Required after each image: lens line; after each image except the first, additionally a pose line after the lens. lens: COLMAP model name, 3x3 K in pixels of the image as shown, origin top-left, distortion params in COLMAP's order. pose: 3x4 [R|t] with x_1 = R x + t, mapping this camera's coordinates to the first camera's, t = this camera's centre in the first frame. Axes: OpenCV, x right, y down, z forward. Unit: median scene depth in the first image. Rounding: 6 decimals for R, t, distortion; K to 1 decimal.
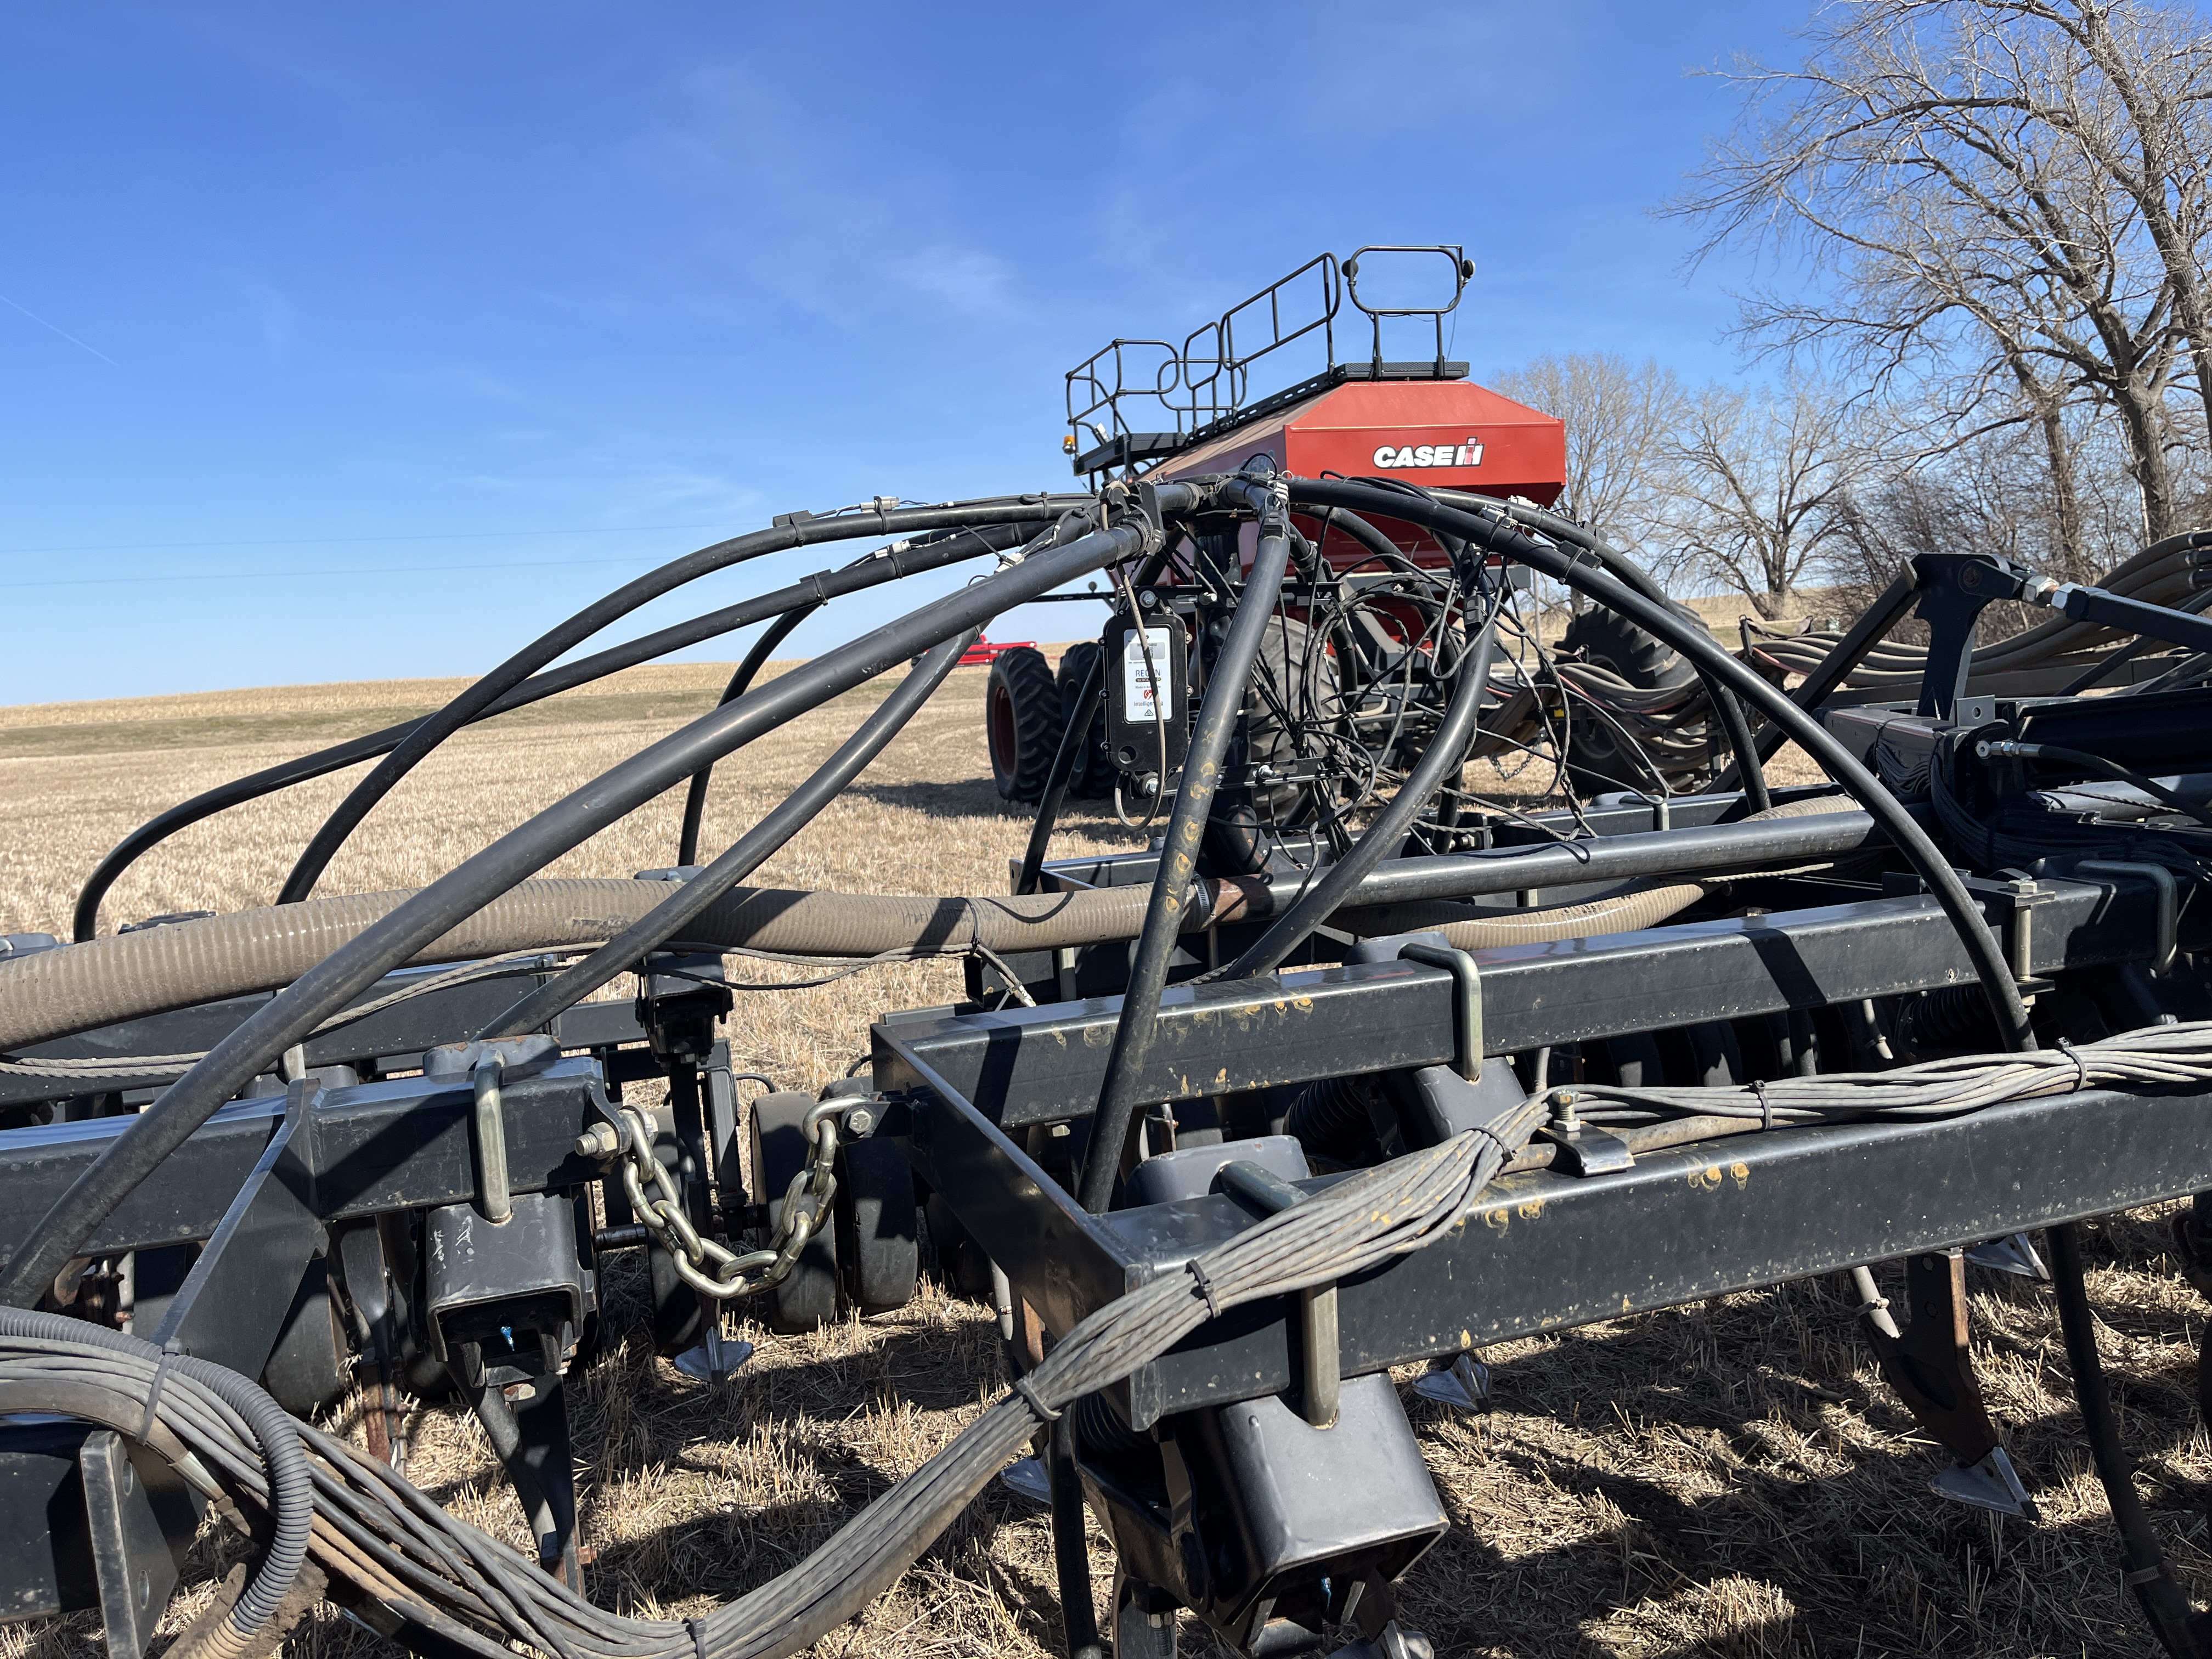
lens RADIAL K [[1677.2, 0, 1103.2], [0, 1677.2, 833.4], [0, 0, 1]] dist [0.062847, -0.094770]
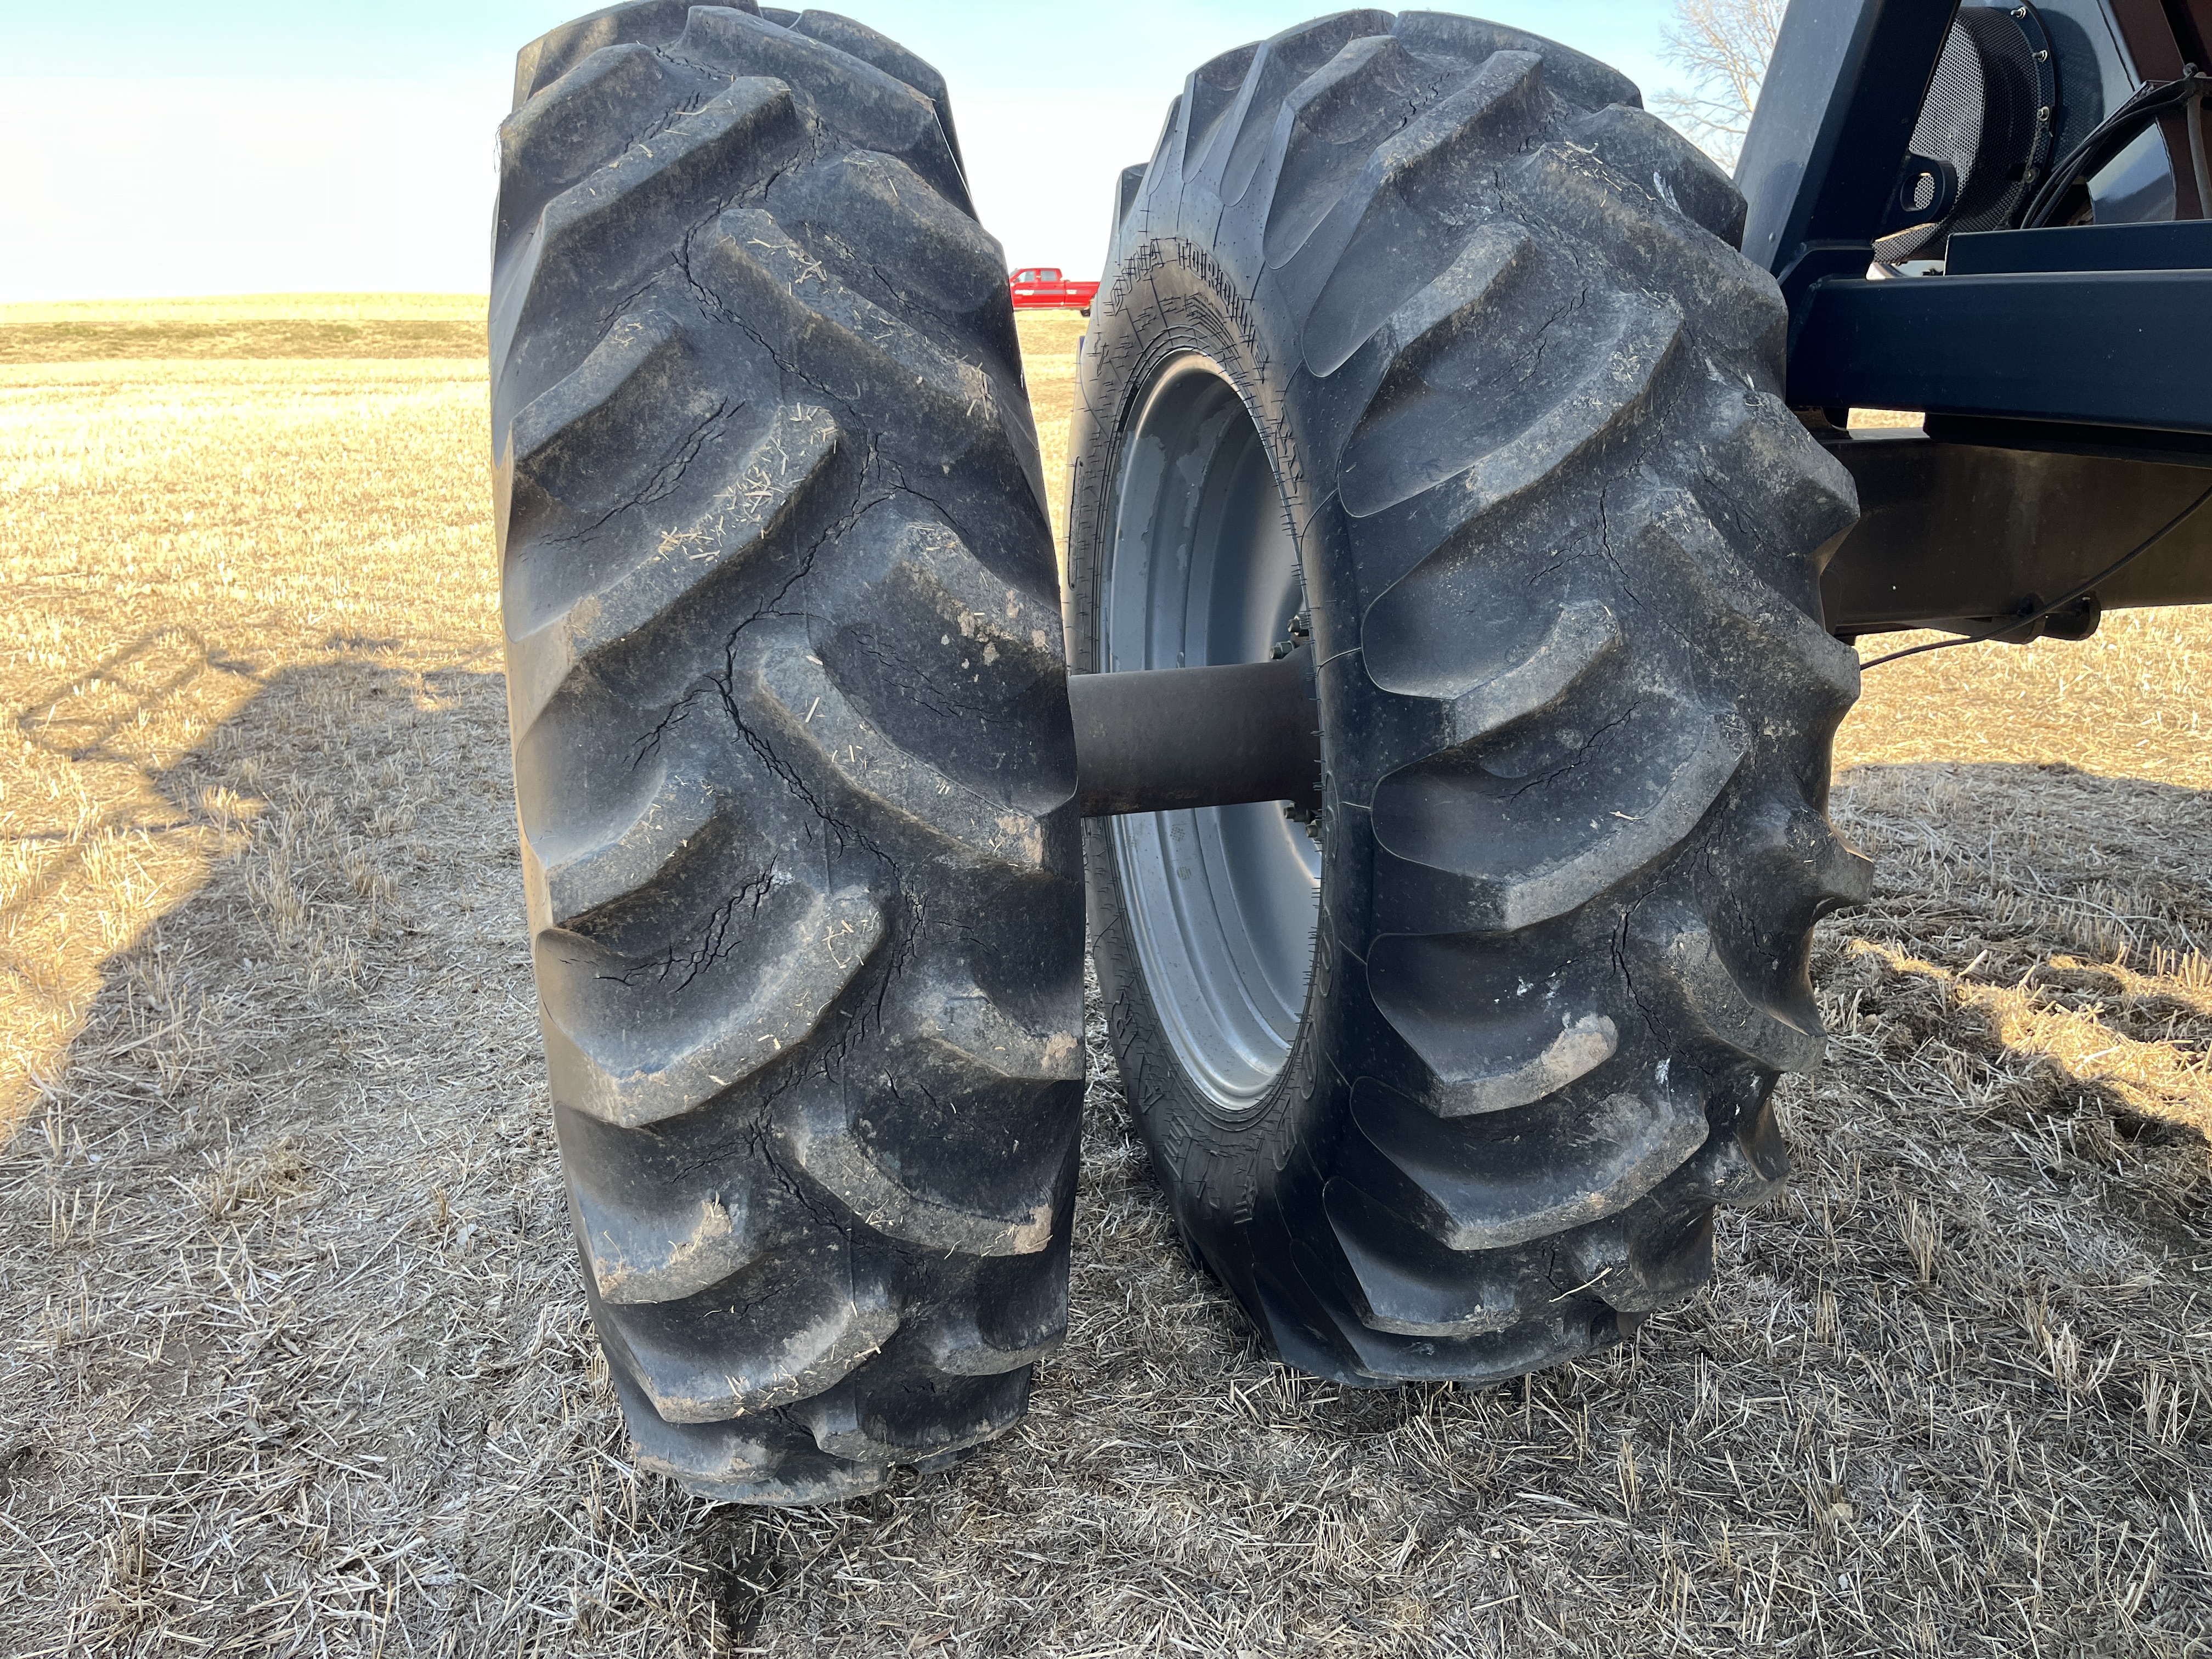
lens RADIAL K [[1677.2, 0, 1117.2], [0, 1677.2, 840.2], [0, 0, 1]] dist [0.062847, -0.094770]
pose [[0.997109, 0.067572, -0.034760, -0.007206], [-0.059280, 0.977895, 0.200516, -0.032402], [0.047541, -0.197876, 0.979074, 0.346743]]
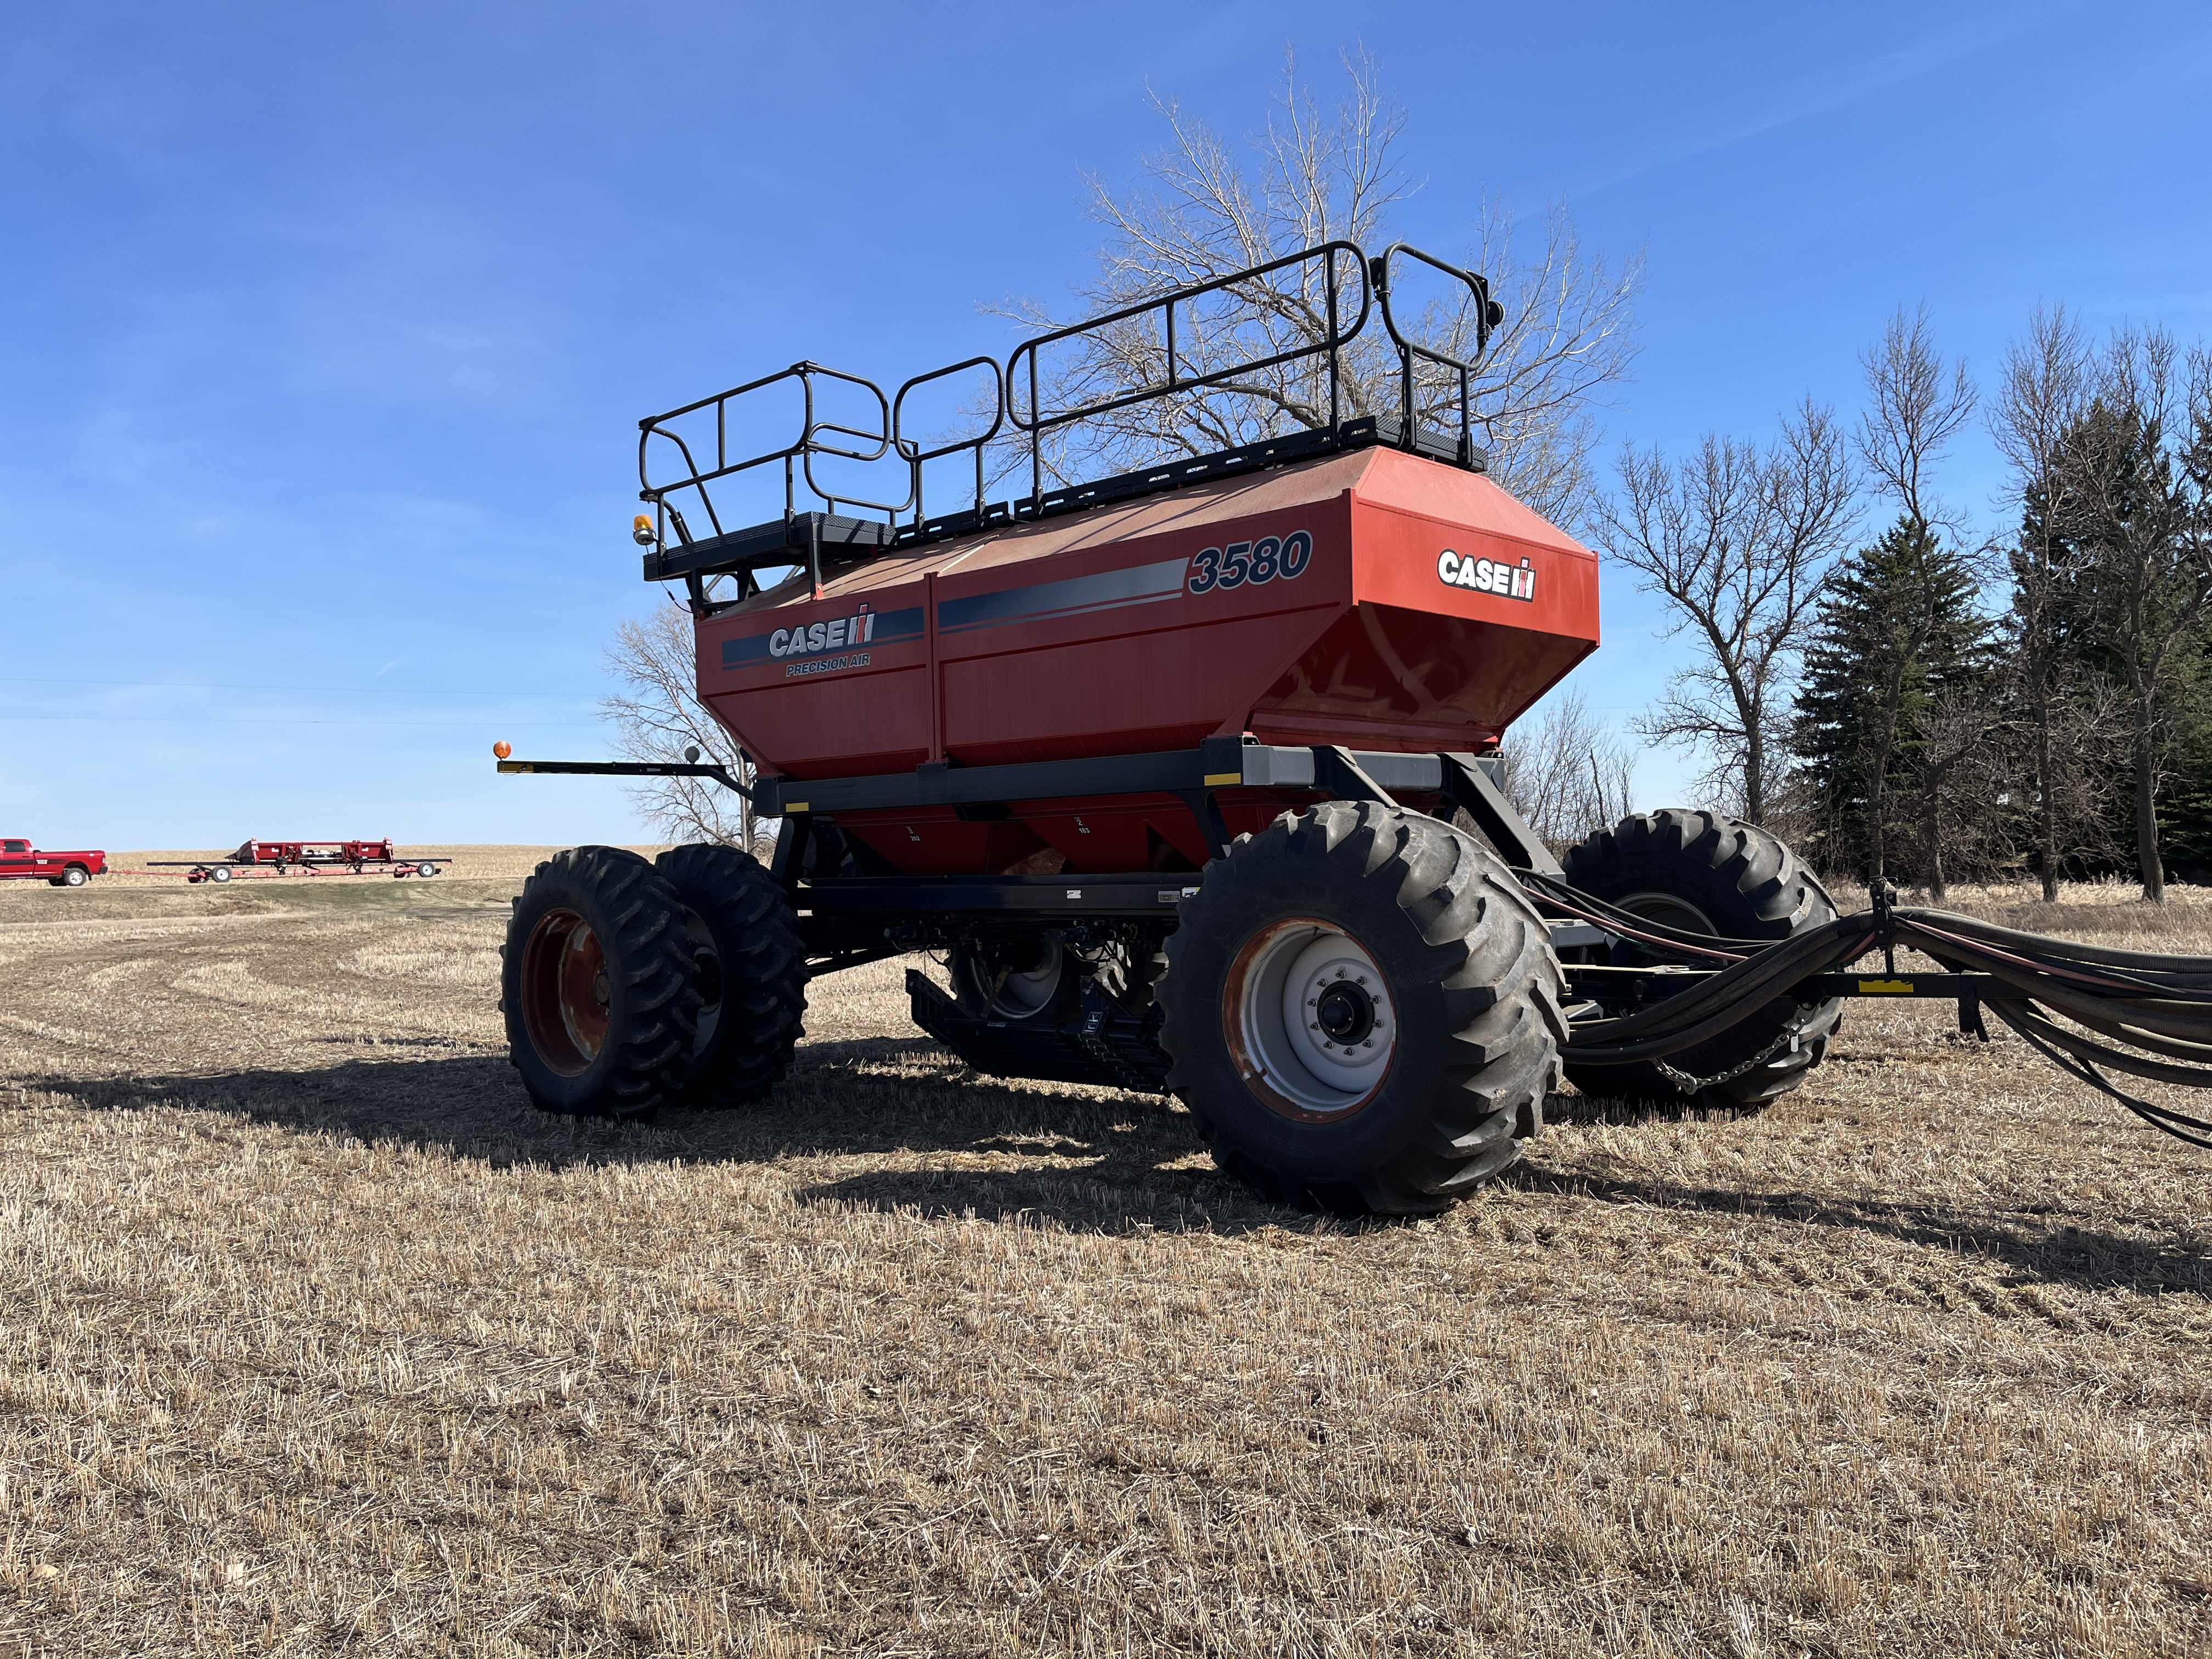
lens RADIAL K [[1677.2, 0, 1099.3], [0, 1677.2, 852.5], [0, 0, 1]] dist [0.062847, -0.094770]
pose [[0.864536, 0.043437, 0.500690, -0.074947], [0.020576, 0.992363, -0.121620, -0.013517], [-0.502149, 0.115447, 0.857041, 0.161647]]
